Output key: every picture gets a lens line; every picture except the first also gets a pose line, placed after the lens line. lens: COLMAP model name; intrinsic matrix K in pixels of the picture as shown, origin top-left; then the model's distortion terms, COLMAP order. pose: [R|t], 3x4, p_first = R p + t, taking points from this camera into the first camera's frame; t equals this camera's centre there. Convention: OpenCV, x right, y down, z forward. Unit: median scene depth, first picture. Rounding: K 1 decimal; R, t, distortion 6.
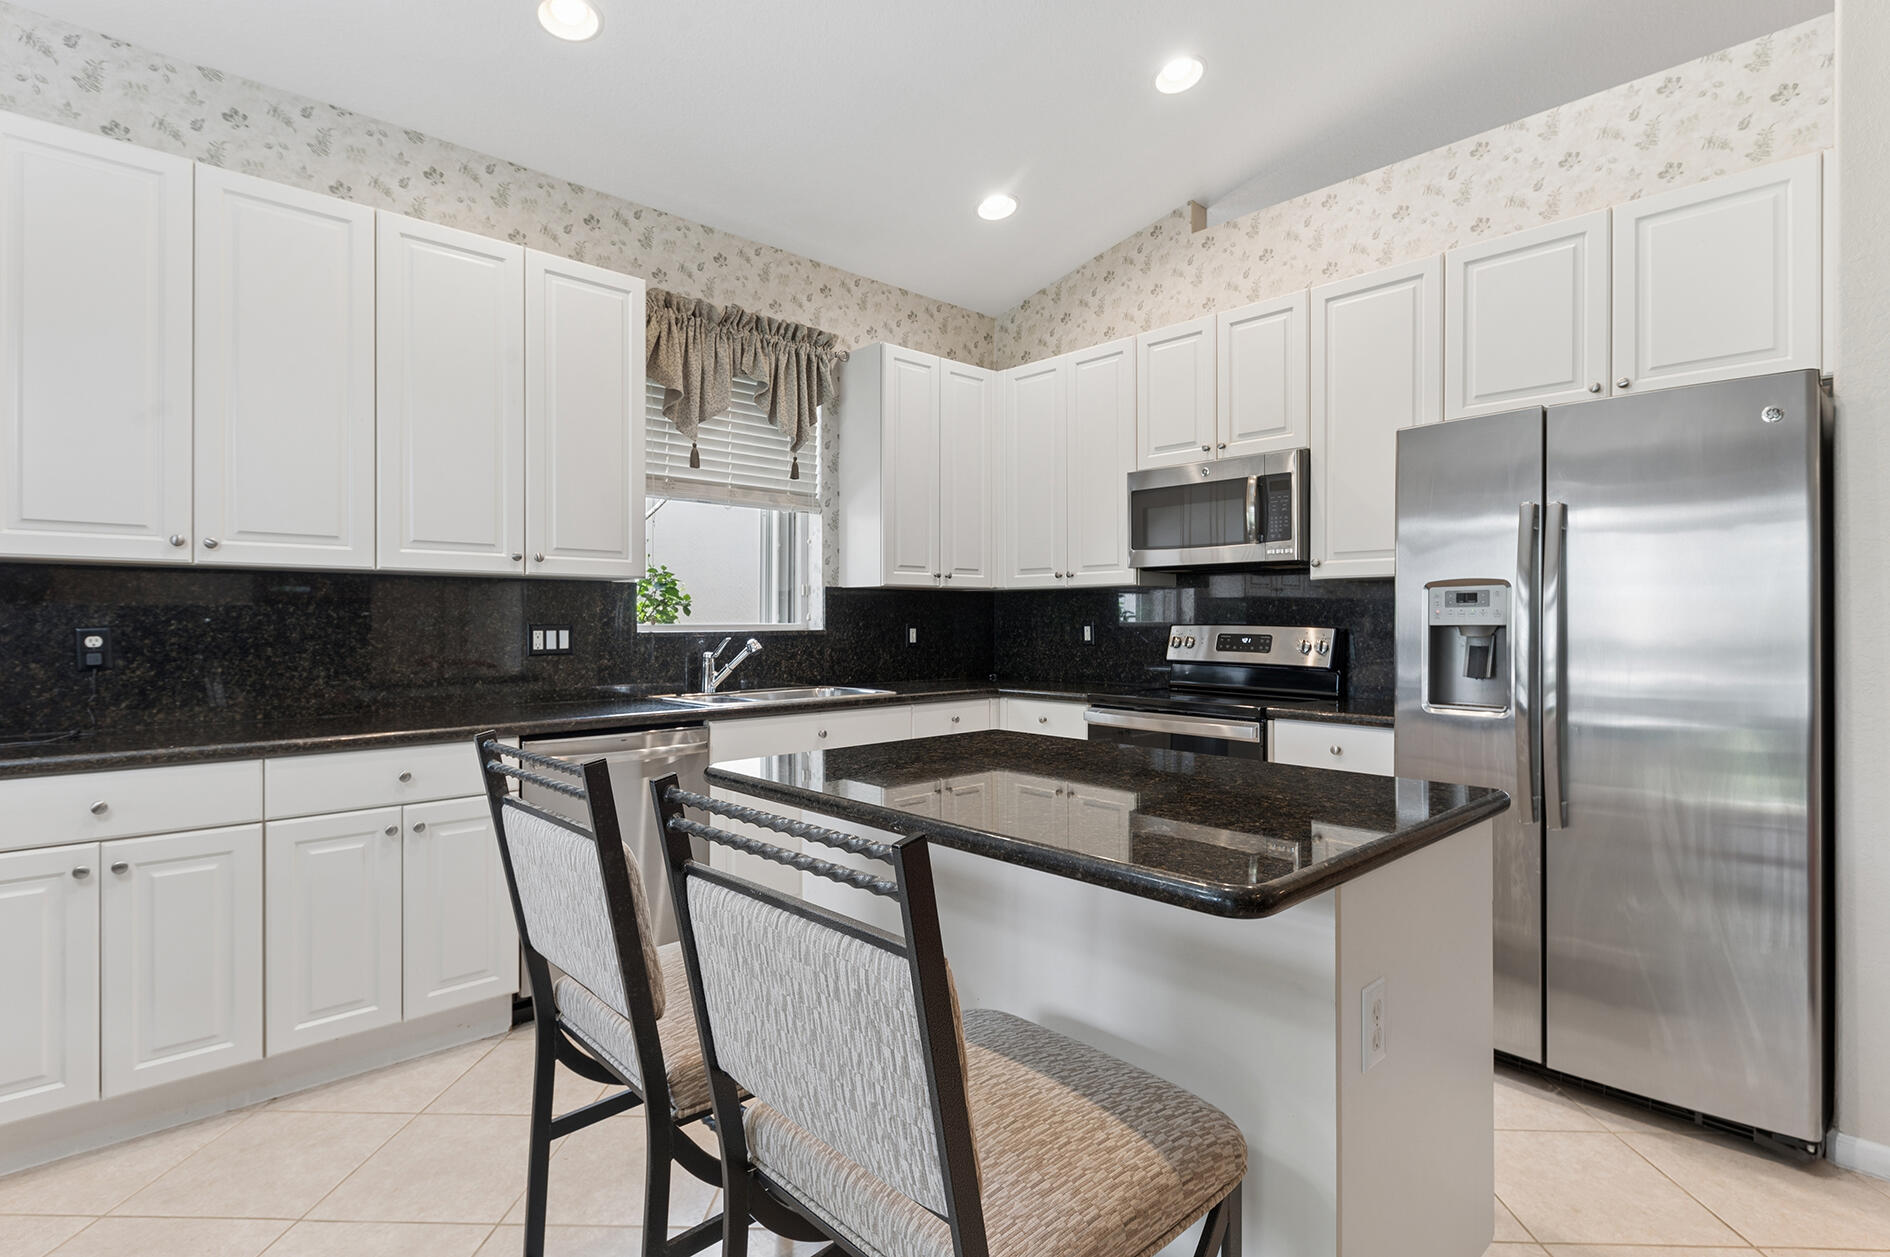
lens RADIAL K [[935.4, 0, 944.2], [0, 935.4, 619.3], [0, 0, 1]] dist [0.006311, 0.002394]
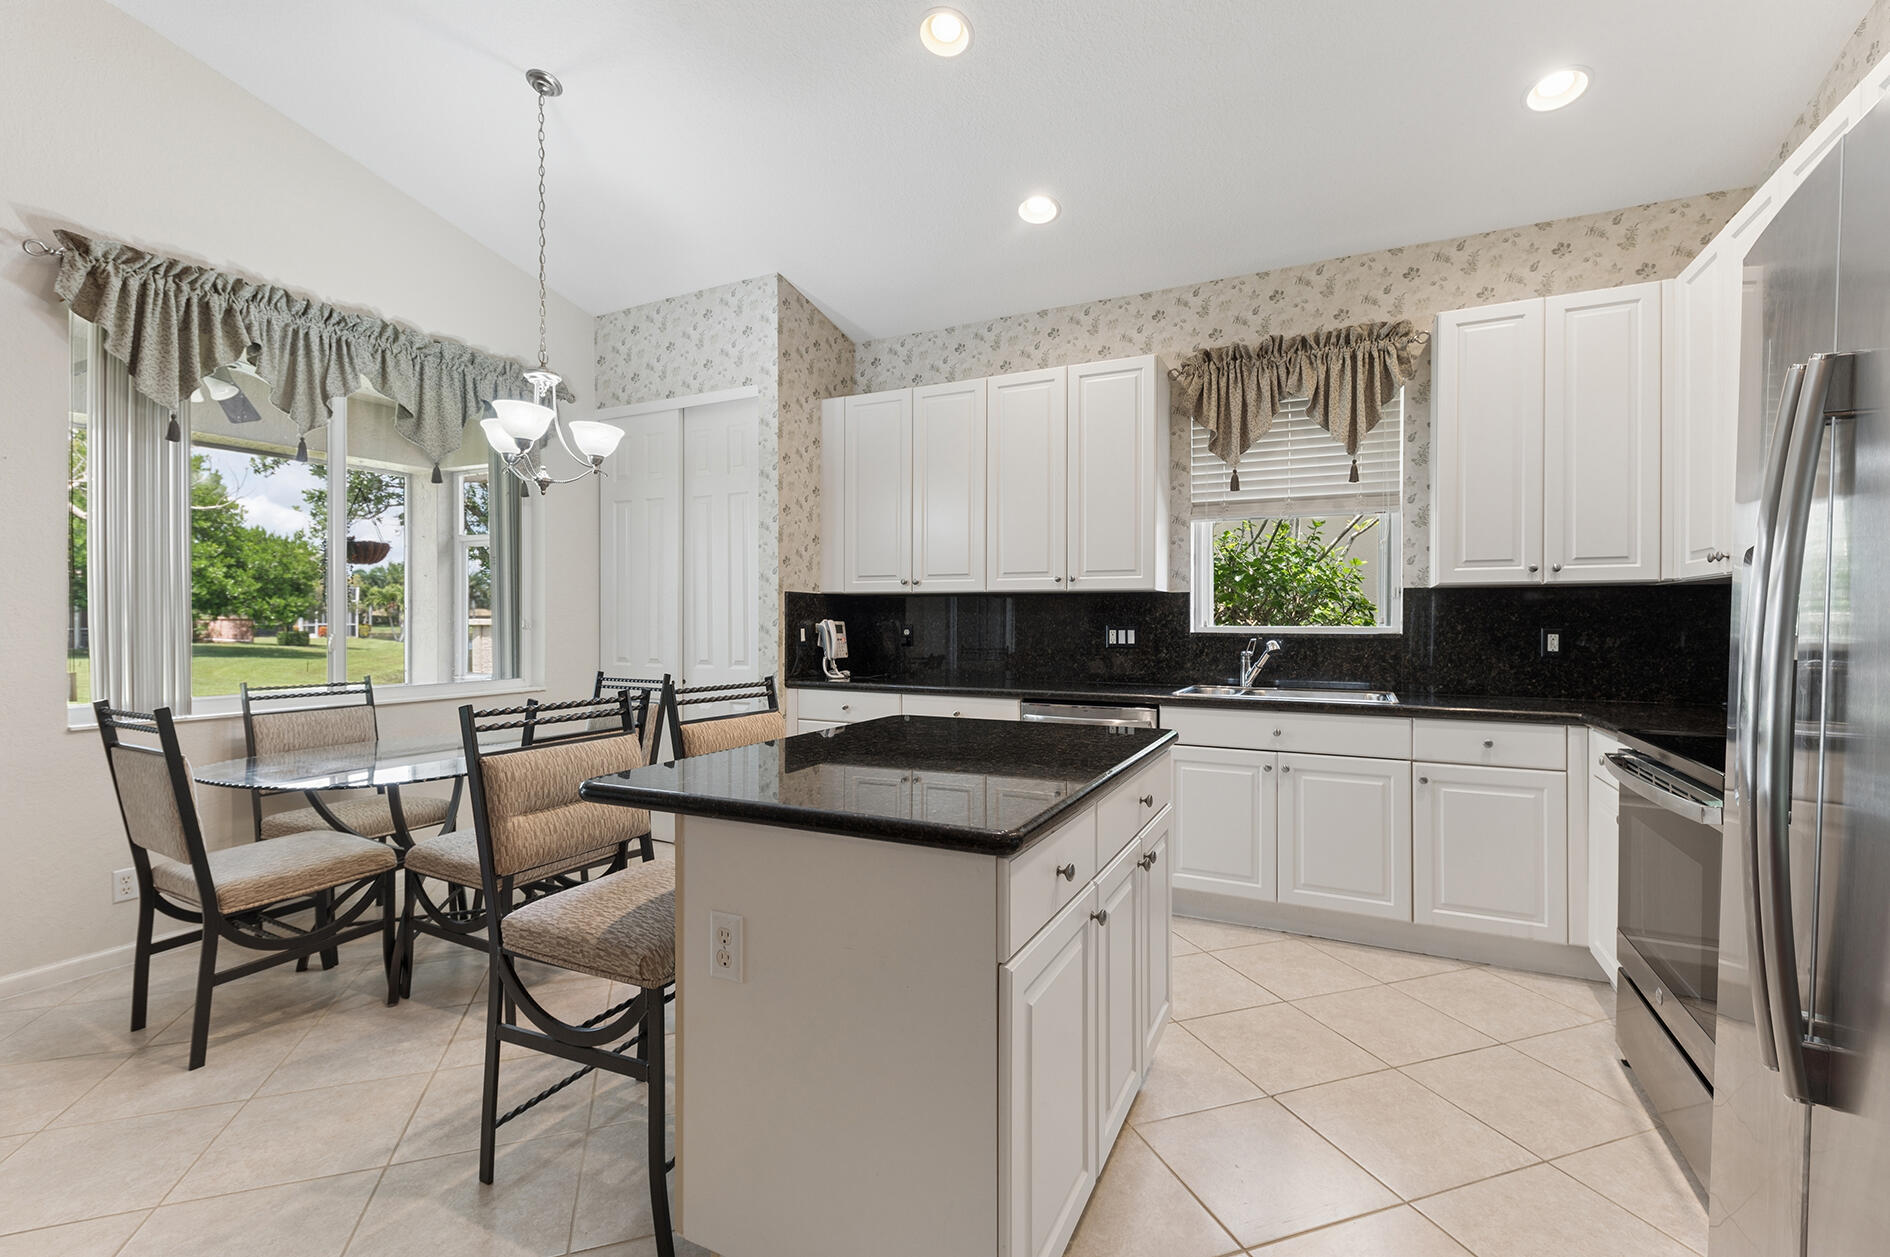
lens RADIAL K [[812.8, 0, 951.3], [0, 812.8, 627.5], [0, 0, 1]] dist [-0.000493, -0.000378]
pose [[0.352741, 0.004543, -0.935710, 0.599472], [-0.003431, 0.999988, 0.003562, 0.004791], [0.935715, 0.001954, 0.352752, 0.349952]]
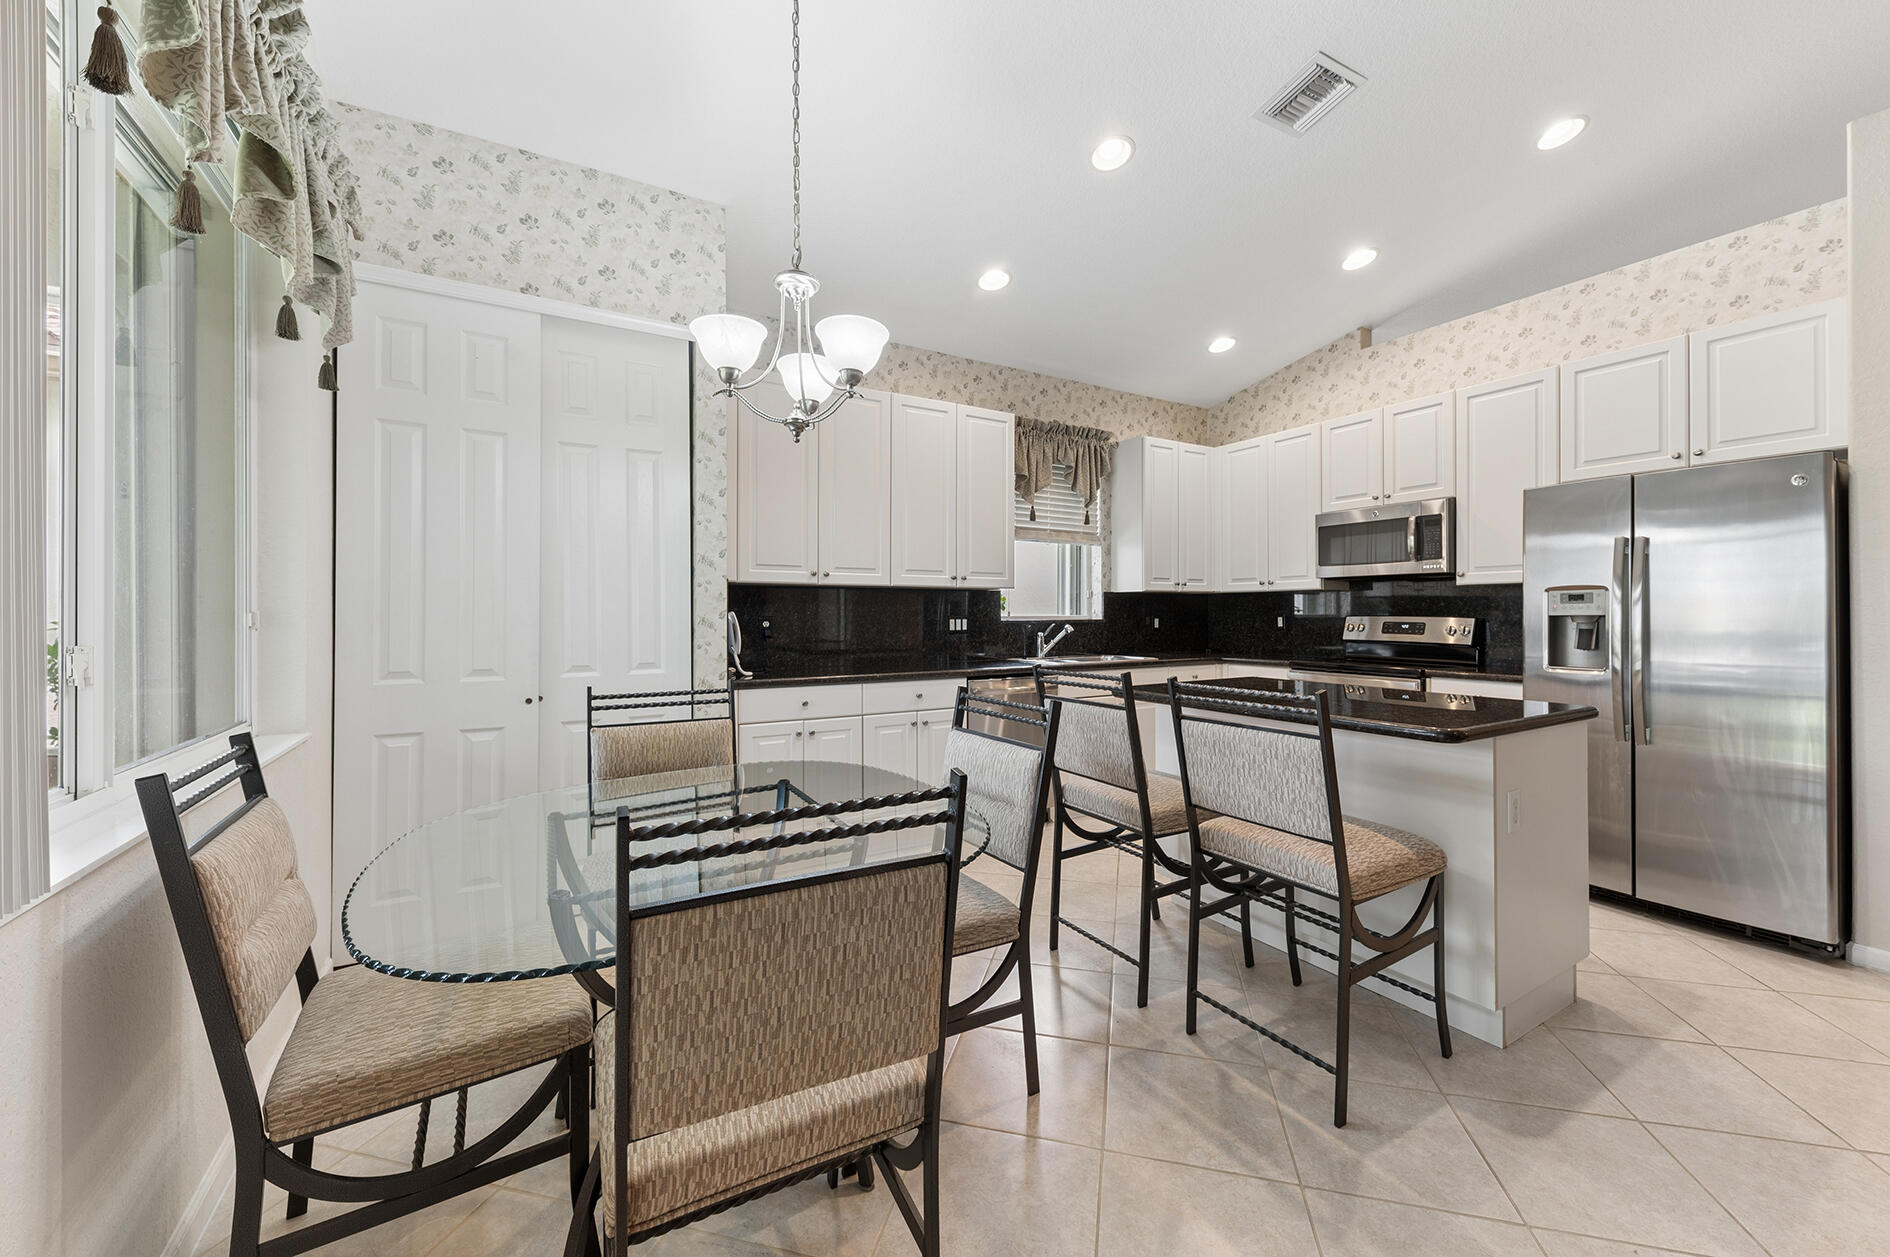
lens RADIAL K [[727.2, 0, 941.5], [0, 727.2, 611.8], [0, 0, 1]] dist [0.008150, -0.002218]
pose [[0.976044, -0.002181, -0.217563, -0.158072], [0.001557, 0.999994, -0.003038, 0.002404], [0.217568, 0.002626, 0.976042, -0.315966]]
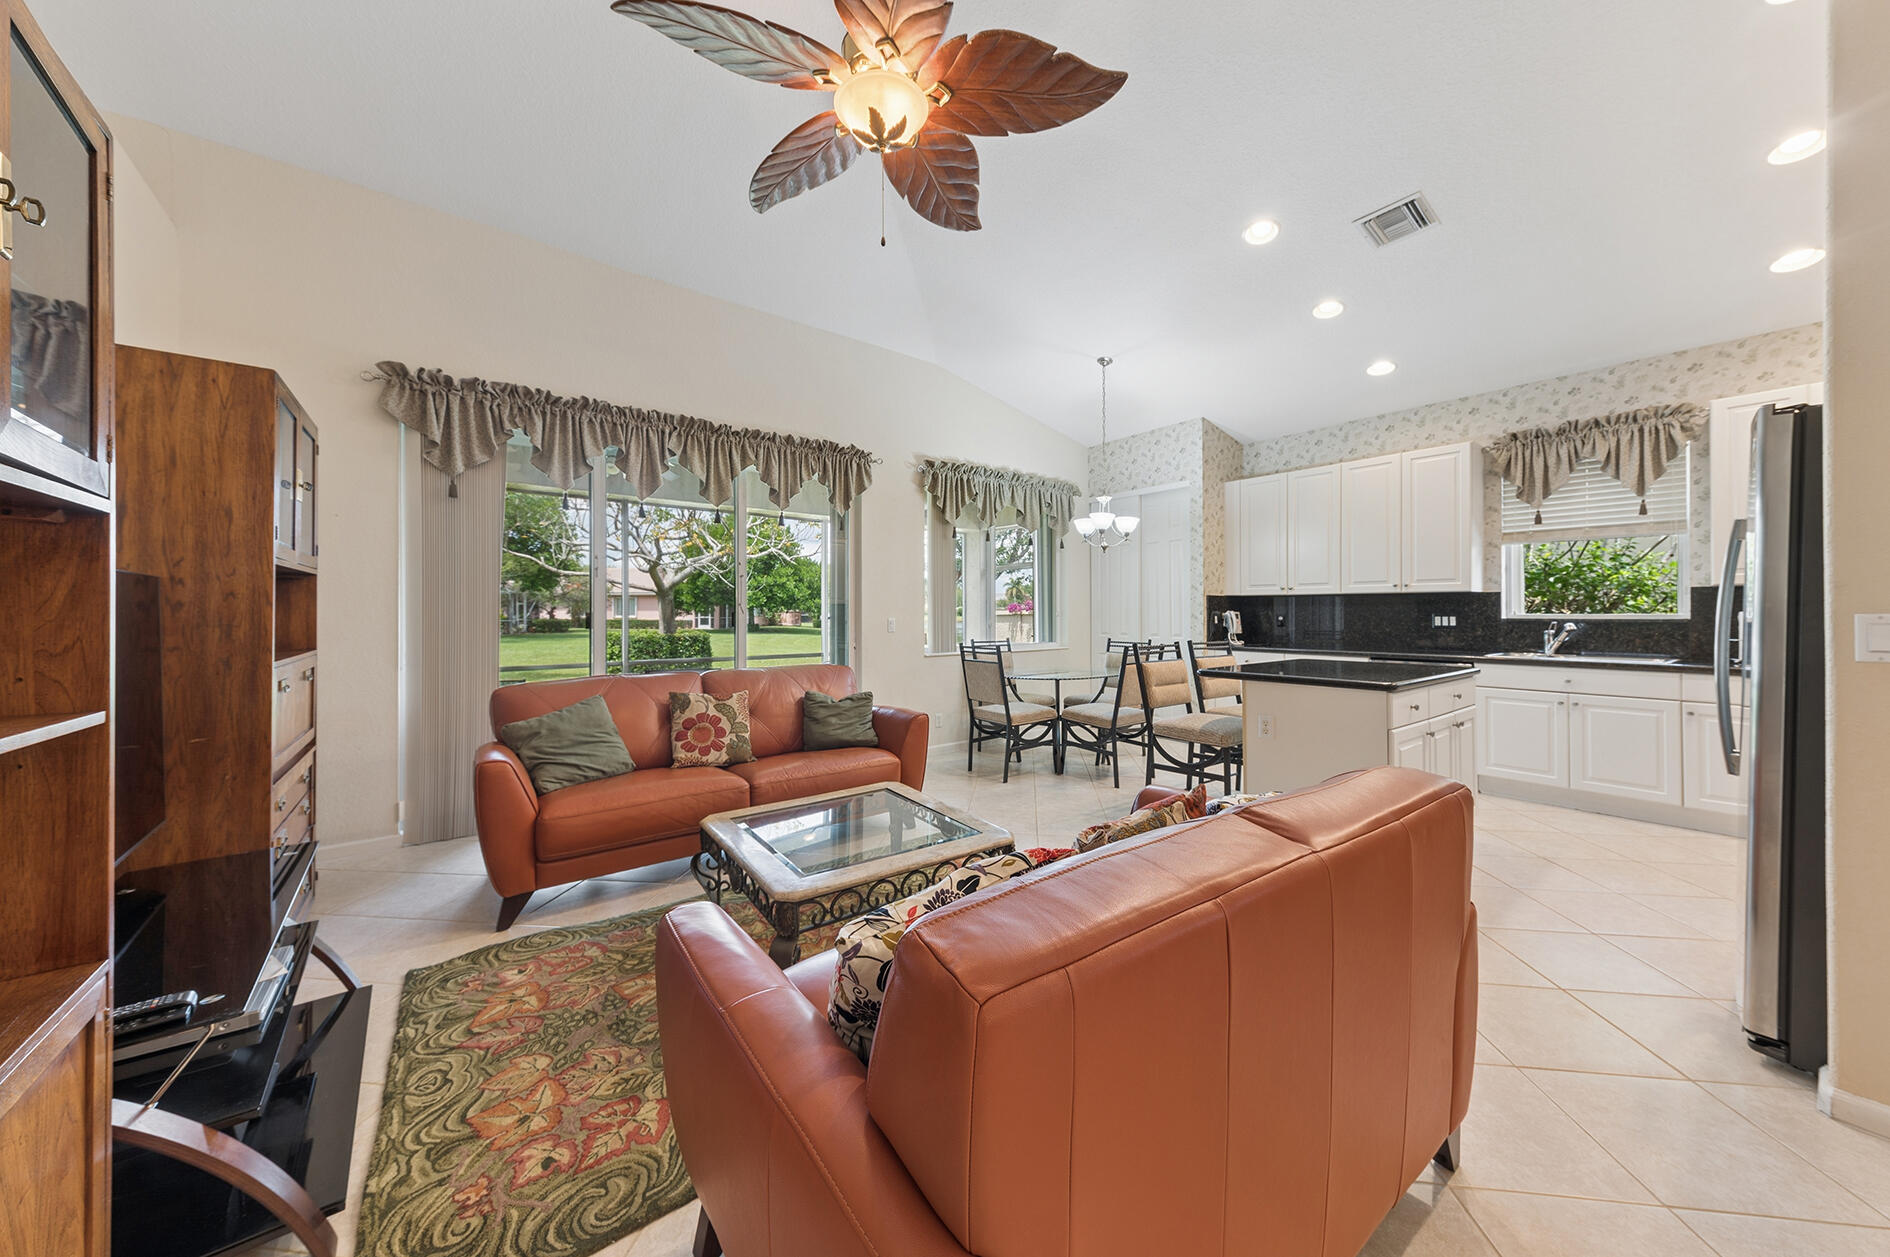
lens RADIAL K [[639.1, 0, 943.2], [0, 639.1, 610.0], [0, 0, 1]] dist [0.006800, -0.001394]
pose [[-0.101327, -0.006693, -0.994831, 1.133412], [-0.001275, 0.999977, -0.006598, 0.007842], [0.994852, 0.000600, -0.101333, 0.019858]]
